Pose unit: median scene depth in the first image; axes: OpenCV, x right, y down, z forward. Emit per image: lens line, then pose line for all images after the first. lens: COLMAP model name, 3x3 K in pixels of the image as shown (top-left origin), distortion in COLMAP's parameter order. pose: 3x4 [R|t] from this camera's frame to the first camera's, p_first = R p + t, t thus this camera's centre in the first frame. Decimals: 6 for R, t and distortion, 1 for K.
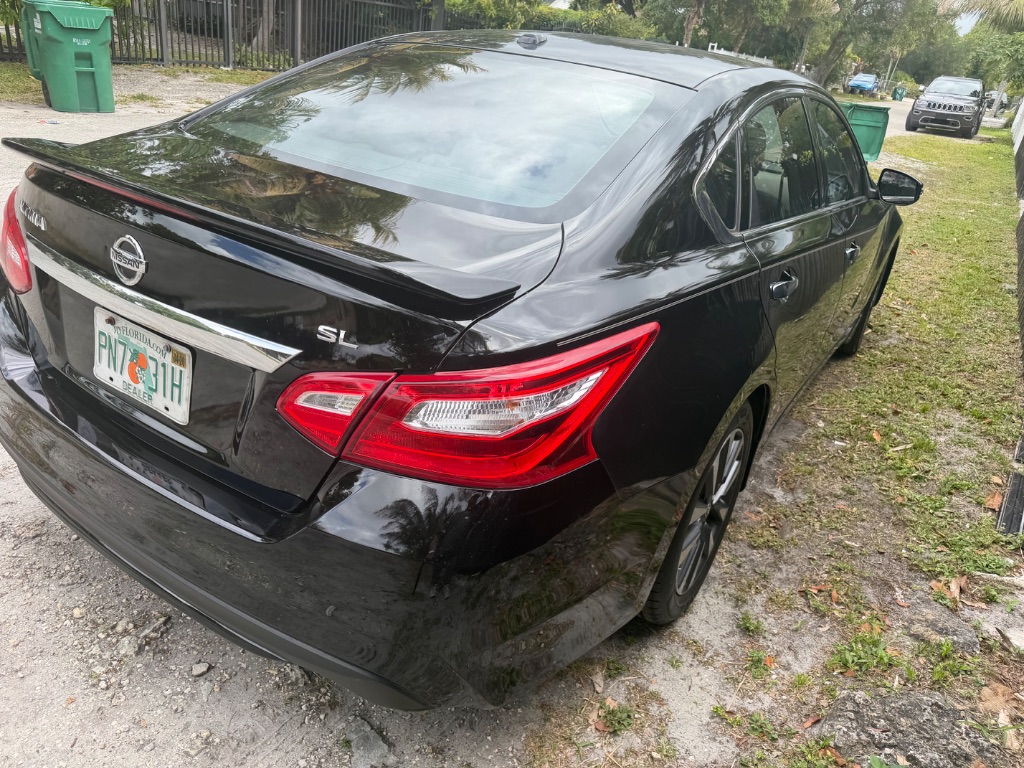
lens RADIAL K [[728.3, 0, 497.1], [0, 728.3, 384.4], [0, 0, 1]] dist [0.027124, -0.030503]
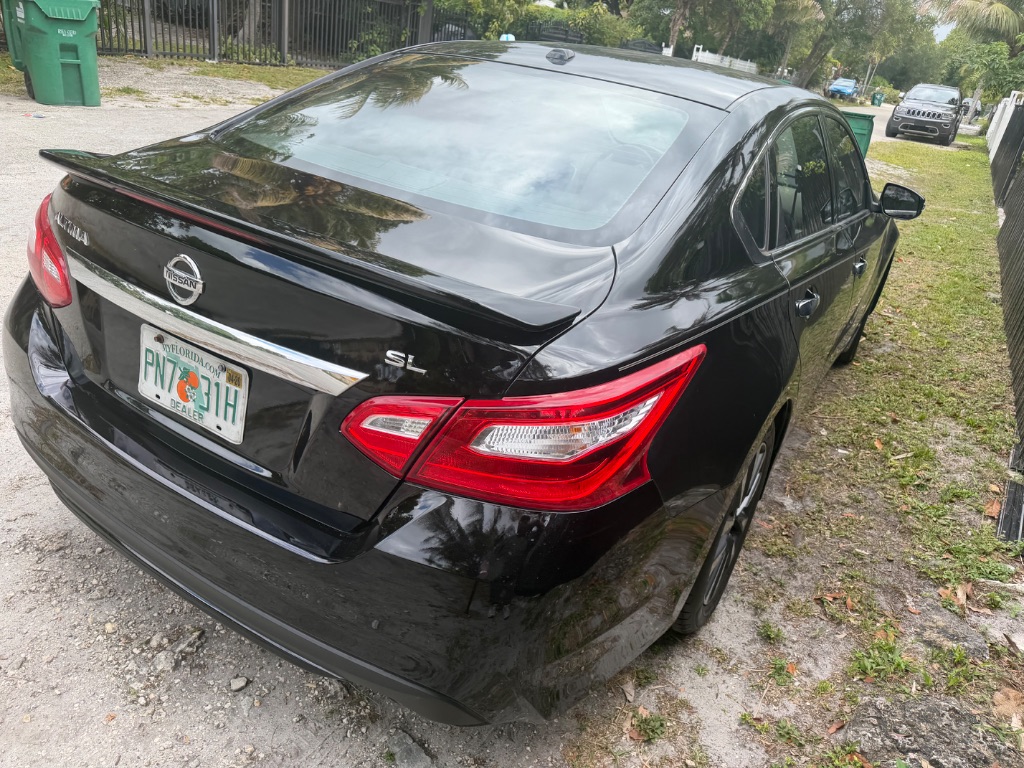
lens RADIAL K [[728.3, 0, 507.5], [0, 728.3, 391.9], [0, 0, 1]] dist [0.027124, -0.030503]
pose [[0.999206, 0.004971, 0.039542, -0.080596], [-0.005472, 0.999906, 0.012582, -0.025359], [-0.039475, -0.012788, 0.999139, -0.010372]]
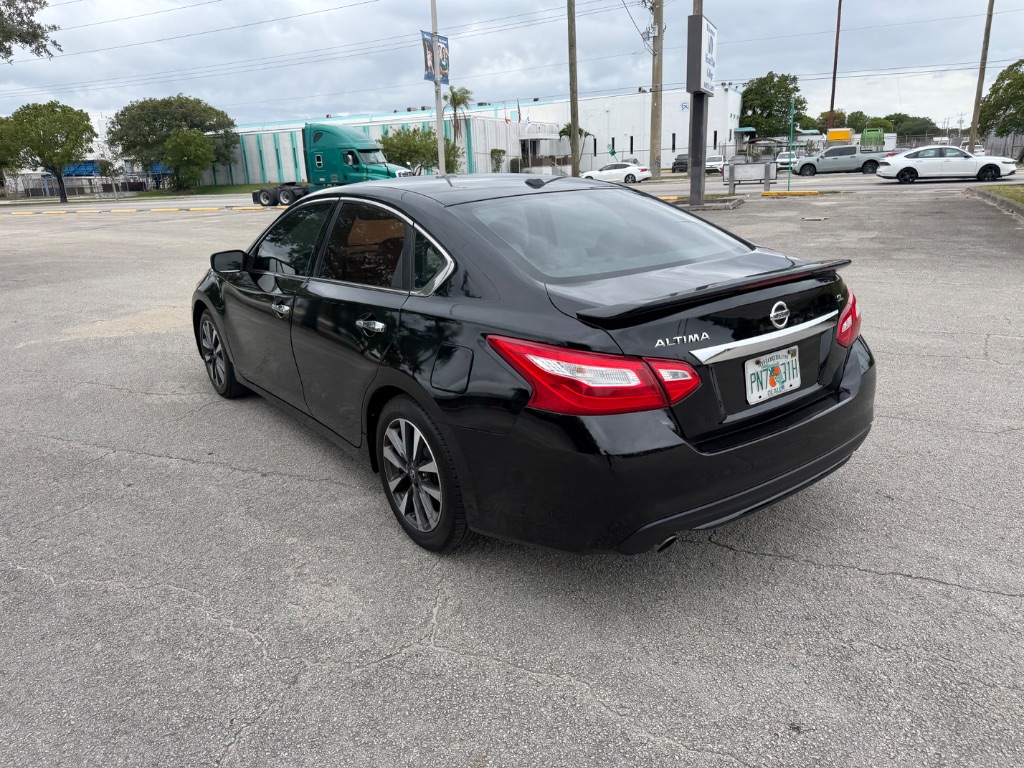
lens RADIAL K [[728.3, 0, 514.9], [0, 728.3, 378.2], [0, 0, 1]] dist [0.027124, -0.030503]
pose [[0.313585, -0.391752, 0.864983, -1.896760], [0.474280, 0.853783, 0.214738, -0.597440], [-0.822632, 0.342905, 0.453534, 0.599229]]
